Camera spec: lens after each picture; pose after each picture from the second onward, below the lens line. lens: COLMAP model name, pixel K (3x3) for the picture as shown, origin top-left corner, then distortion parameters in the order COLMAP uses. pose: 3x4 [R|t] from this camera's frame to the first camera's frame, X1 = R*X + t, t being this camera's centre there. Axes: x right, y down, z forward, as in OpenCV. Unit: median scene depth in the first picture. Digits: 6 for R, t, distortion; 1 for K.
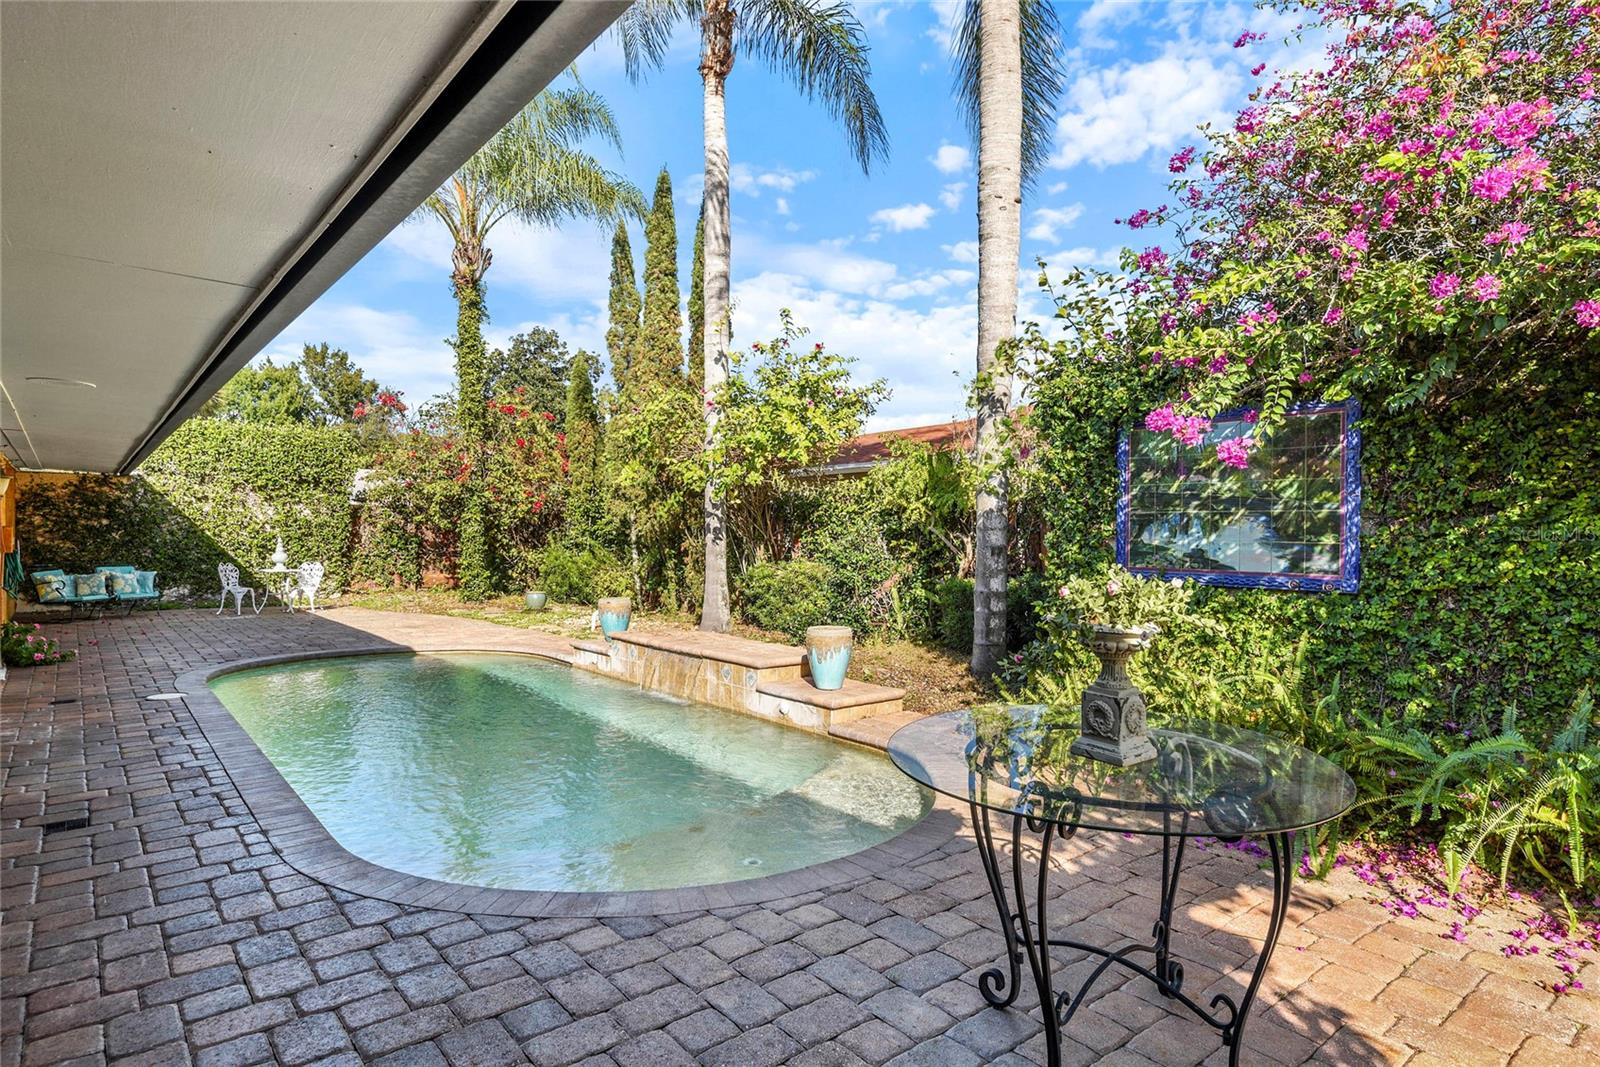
lens RADIAL K [[896.3, 0, 800.0], [0, 896.3, 533.5], [0, 0, 1]] dist [0.025714, -0.000044]
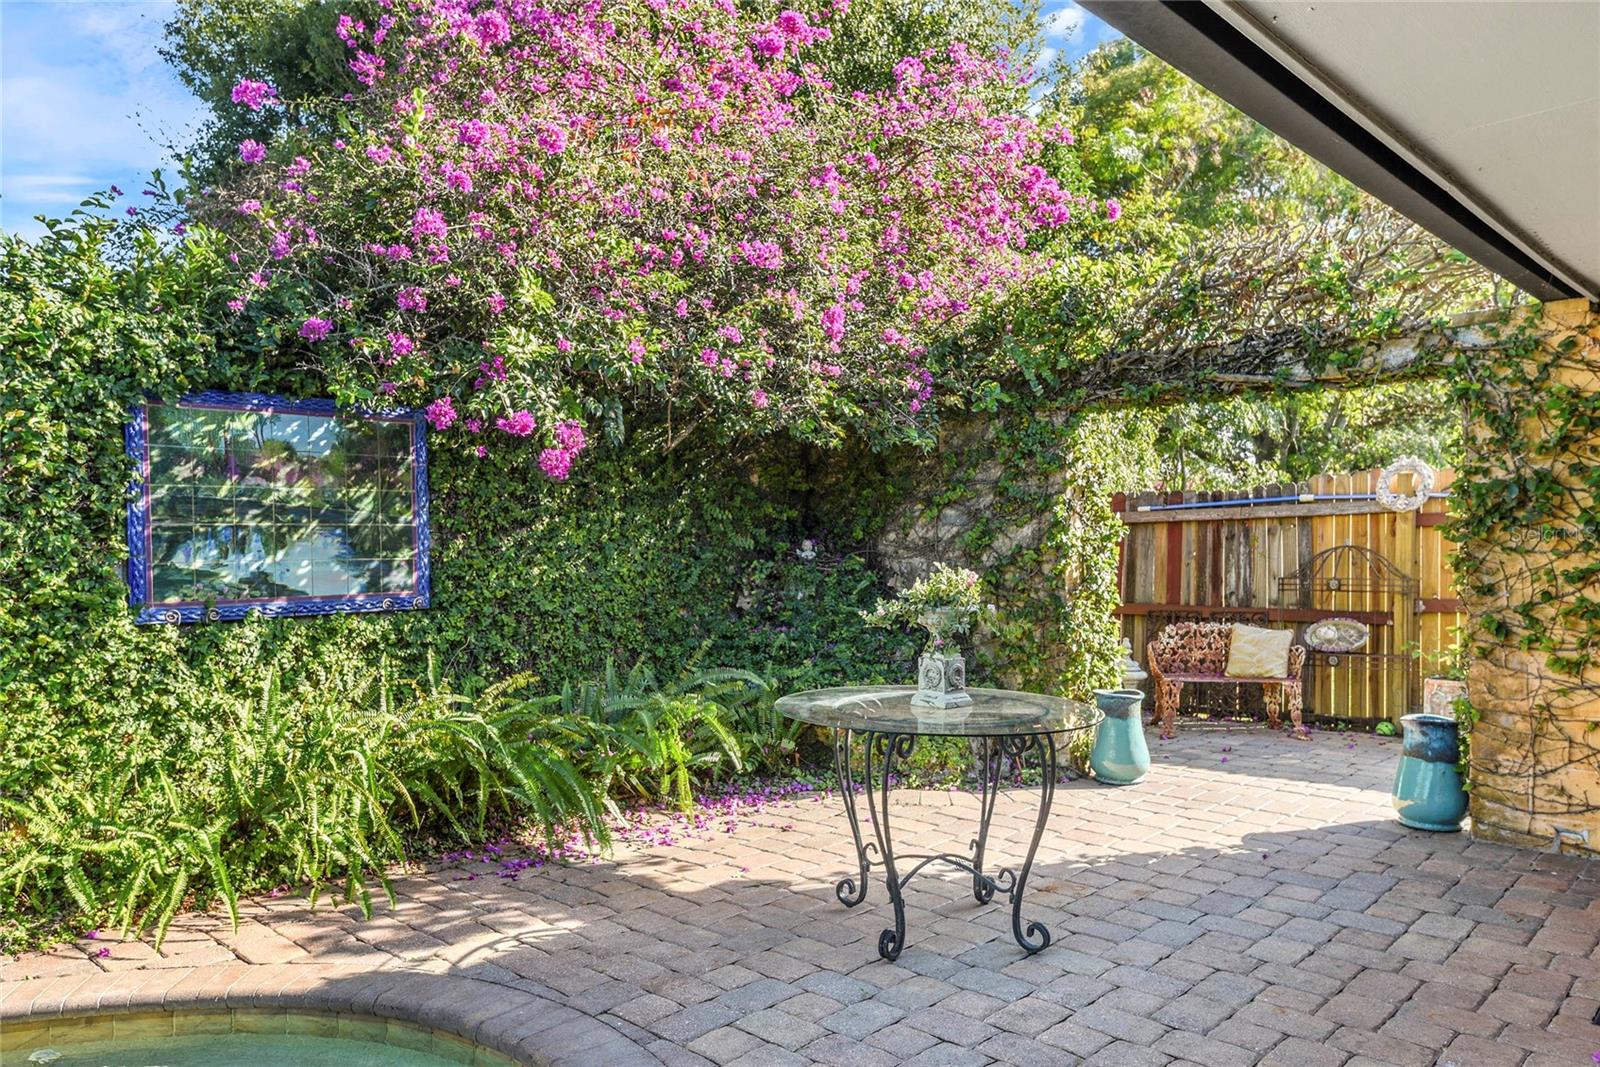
lens RADIAL K [[1137.0, 0, 795.5], [0, 1137.0, 569.9], [0, 0, 1]] dist [0.032529, -0.002352]
pose [[-0.137394, -0.025664, 0.990184, -0.288624], [0.024869, 0.999260, 0.029350, -0.000708], [-0.990204, 0.028657, -0.136654, 0.323668]]
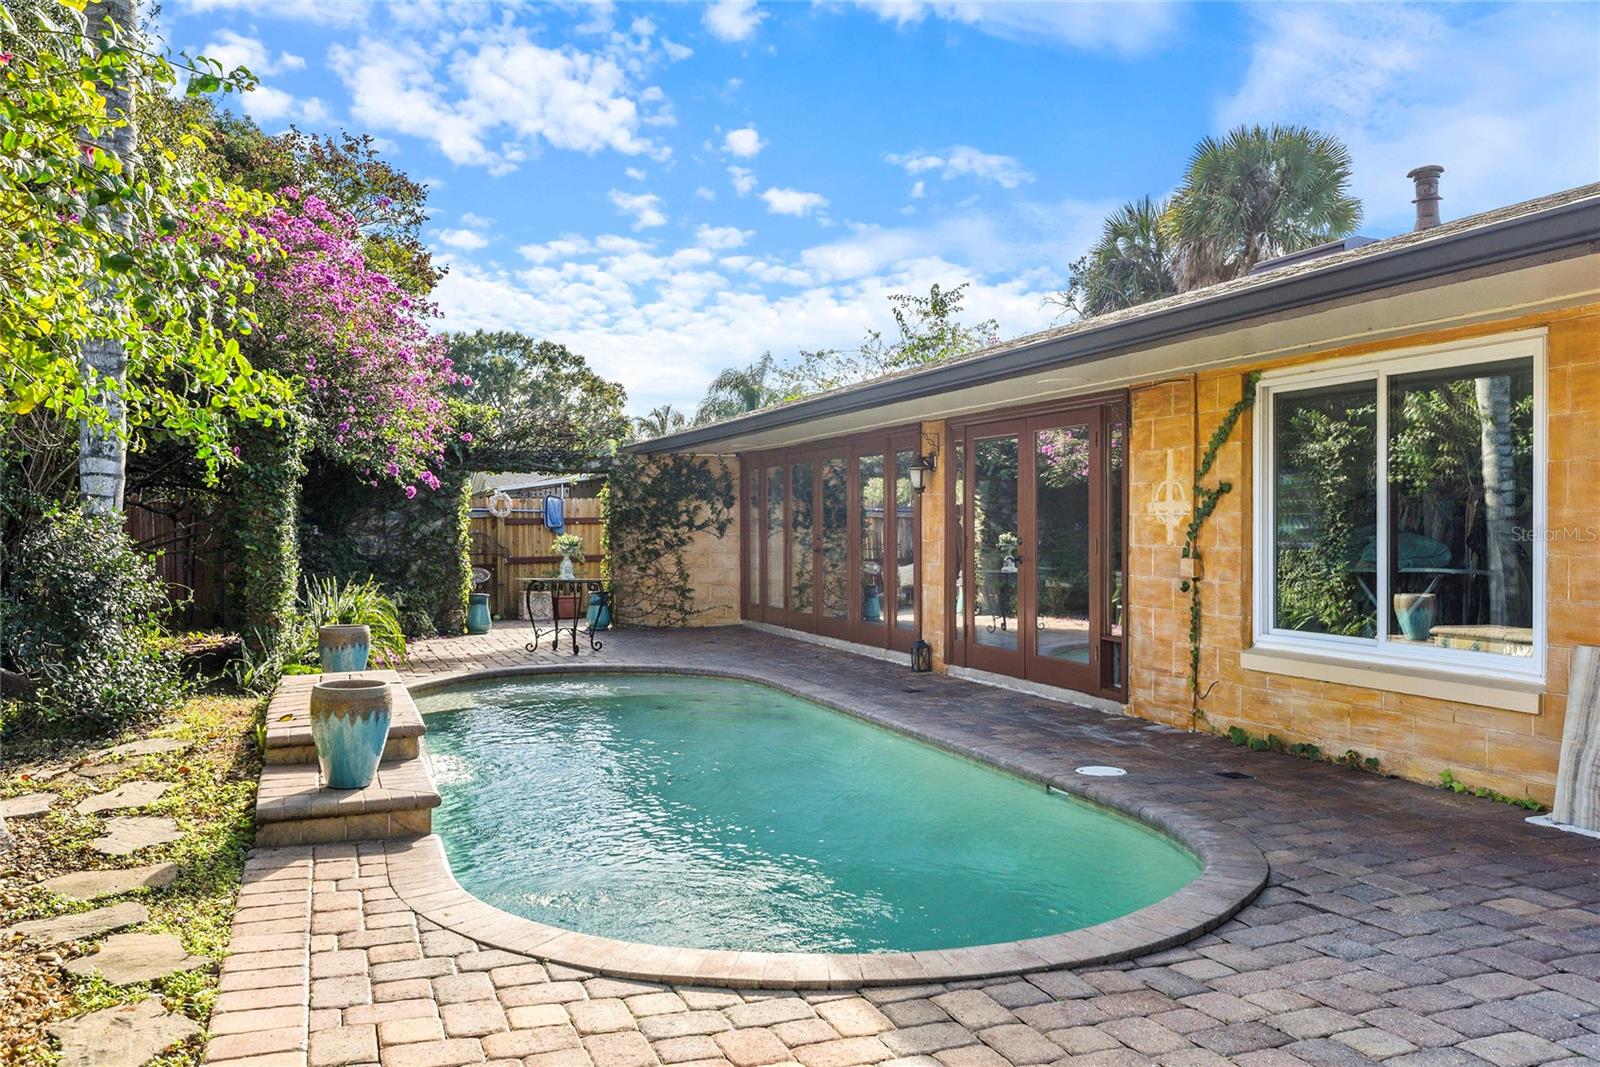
lens RADIAL K [[1233.4, 0, 800.0], [0, 1233.4, 533.5], [0, 0, 1]] dist [0.043731, -0.037689]
pose [[-0.952609, -0.002249, 0.304190, -0.537005], [0.001696, 0.999918, 0.012701, -0.005887], [-0.304194, 0.012615, -0.952527, 1.363172]]
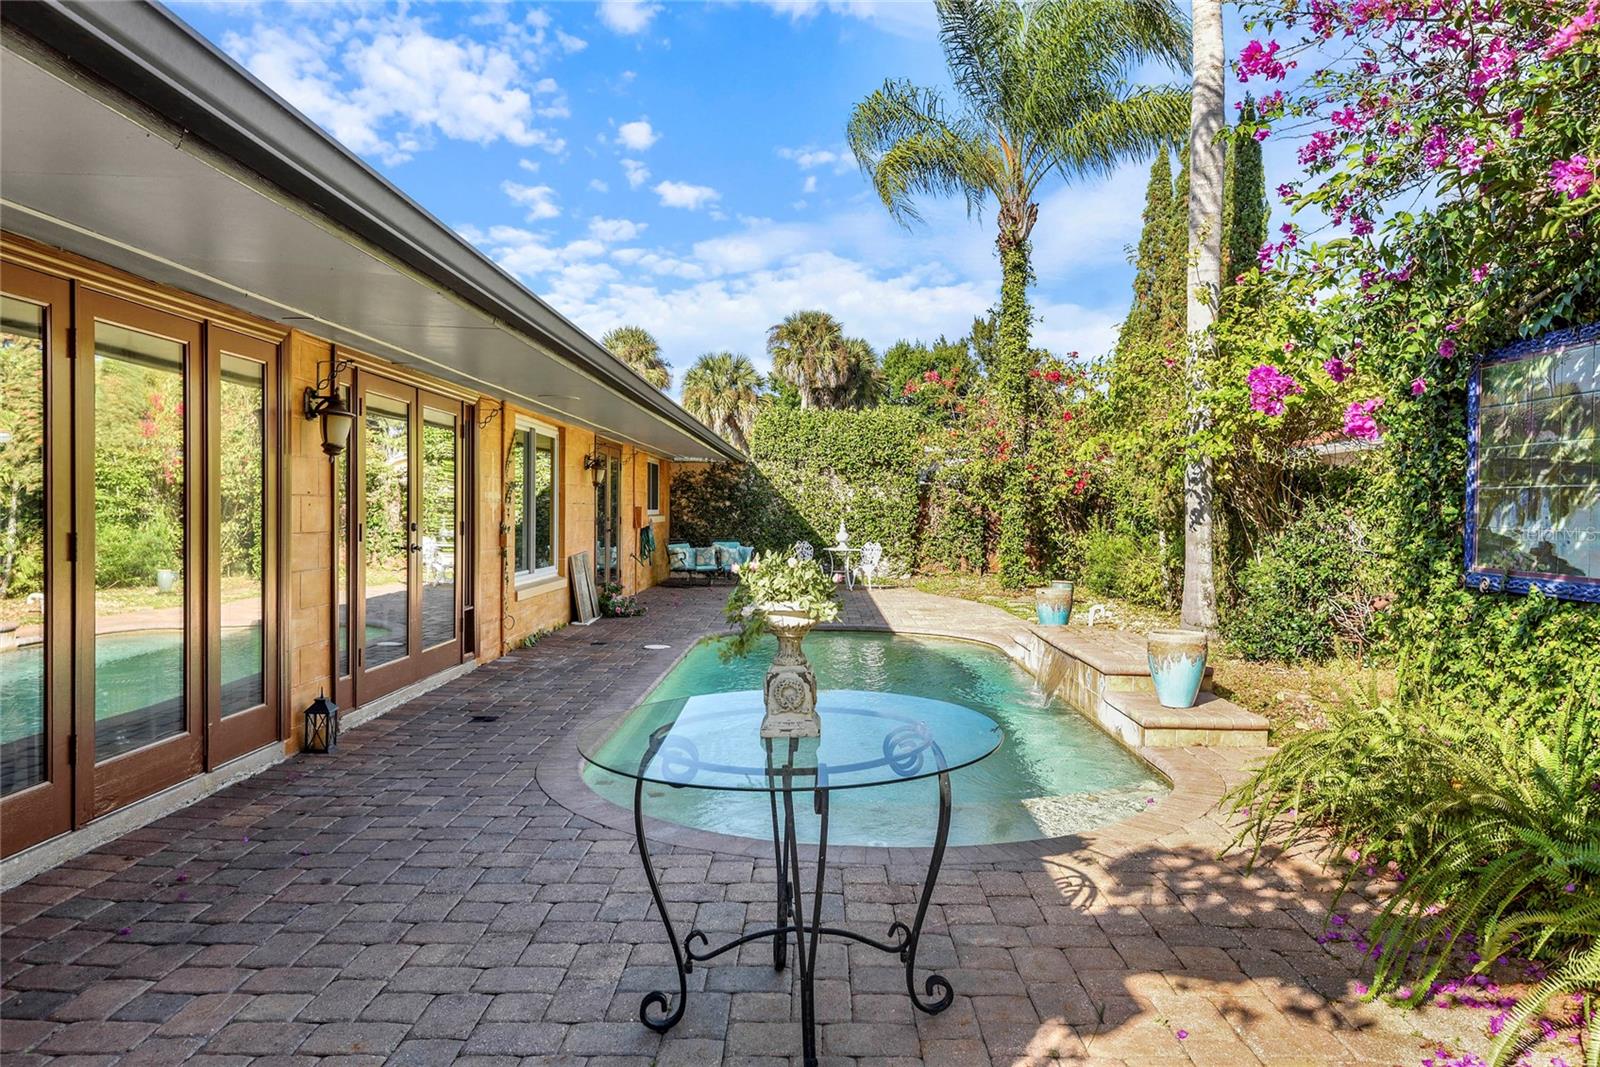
lens RADIAL K [[1066.4, 0, 800.0], [0, 1066.4, 533.5], [0, 0, 1]] dist [0.031573, -0.000061]
pose [[0.768977, 0.017513, -0.639037, 0.252778], [-0.007808, 0.999807, 0.018004, 0.000576], [0.639229, -0.008855, 0.768965, 0.017984]]
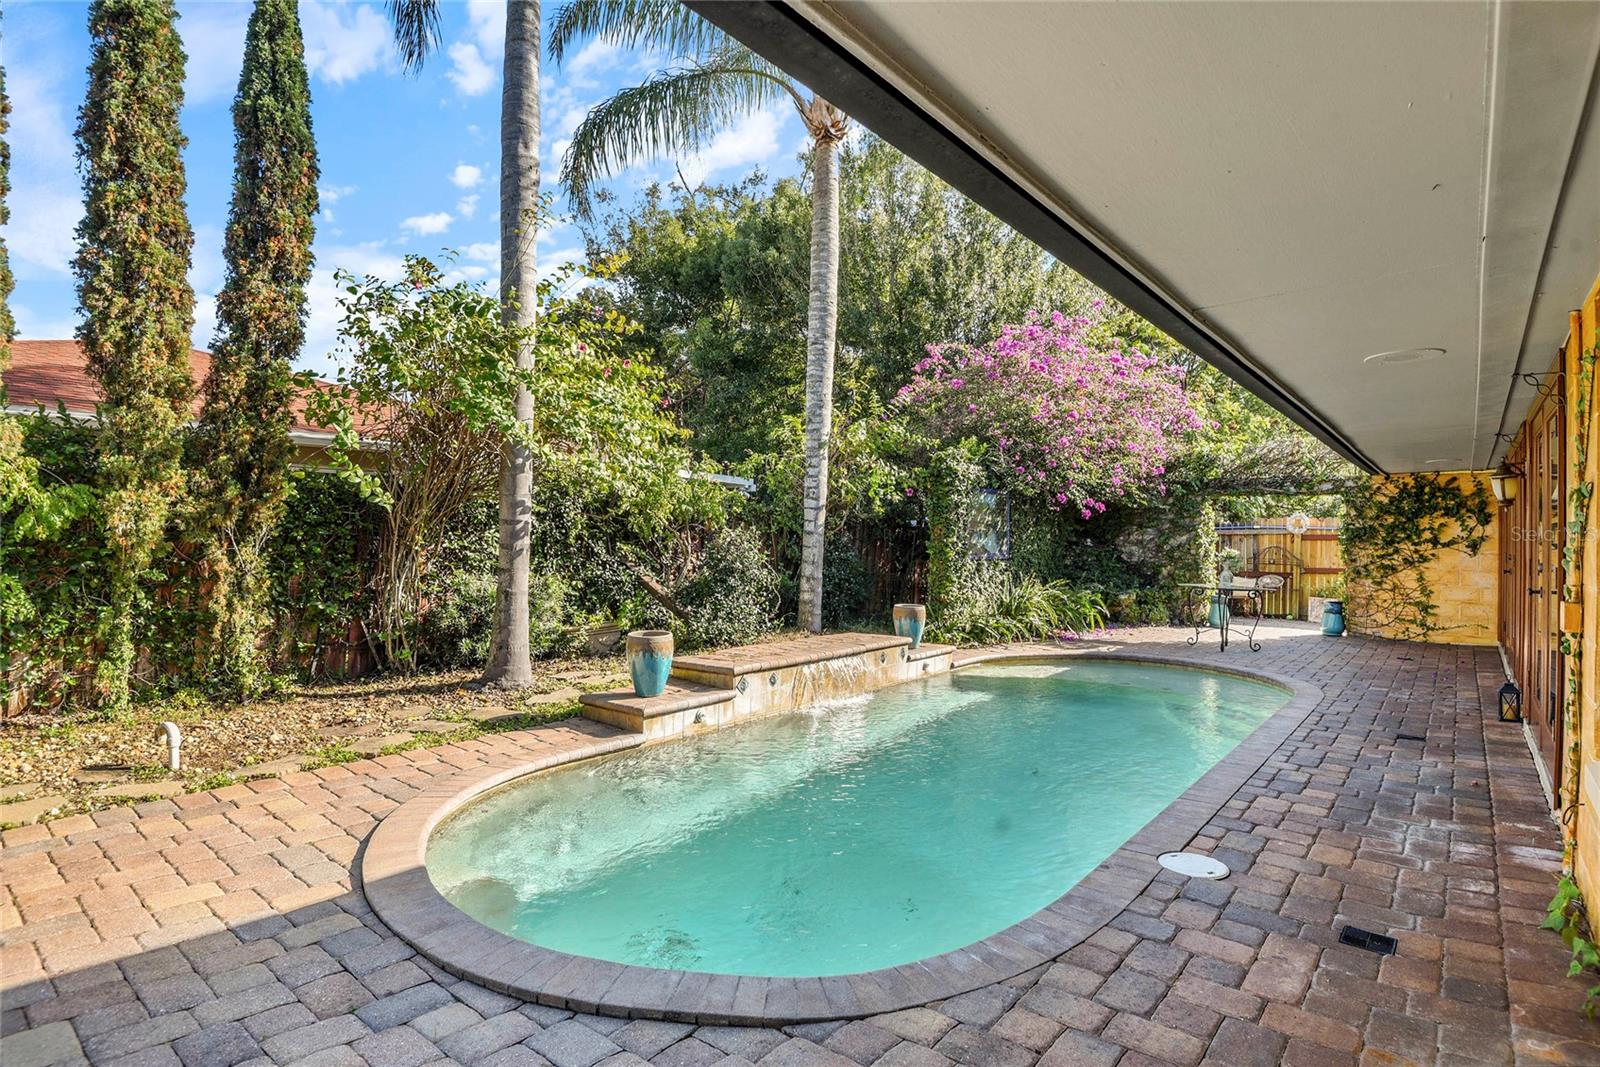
lens RADIAL K [[814.6, 0, 800.0], [0, 814.6, 533.5], [0, 0, 1]] dist [-0.000757, -0.028879]
pose [[-0.197038, -0.002683, 0.980392, -0.779645], [-0.003545, 0.999992, 0.002025, -0.007430], [-0.980389, -0.003076, -0.197046, 0.921232]]
